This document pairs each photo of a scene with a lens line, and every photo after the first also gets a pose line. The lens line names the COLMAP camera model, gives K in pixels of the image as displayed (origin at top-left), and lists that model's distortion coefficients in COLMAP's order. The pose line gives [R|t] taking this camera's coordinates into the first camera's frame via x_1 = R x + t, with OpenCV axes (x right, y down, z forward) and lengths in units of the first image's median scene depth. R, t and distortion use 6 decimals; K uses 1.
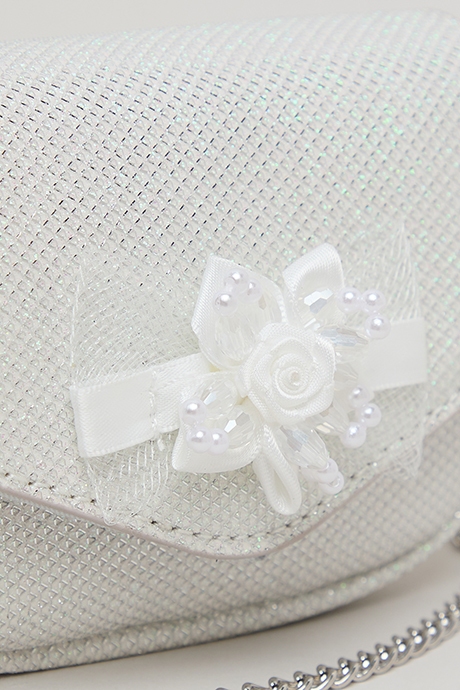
lens RADIAL K [[1850.3, 0, 229.6], [0, 1850.3, 347.8], [0, 0, 1]] dist [0.064846, 0.000000]
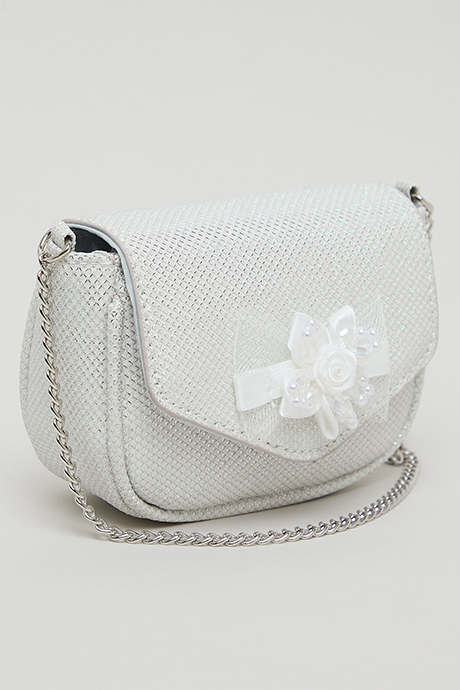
lens RADIAL K [[1245.9, 0, 230.3], [0, 1245.9, 341.2], [0, 0, 1]] dist [-0.002965, 0.000000]
pose [[0.997214, -0.005941, 0.074358, -0.174832], [0.007010, 0.999876, -0.014117, 0.001367], [-0.074265, 0.014599, 0.997132, -0.341631]]
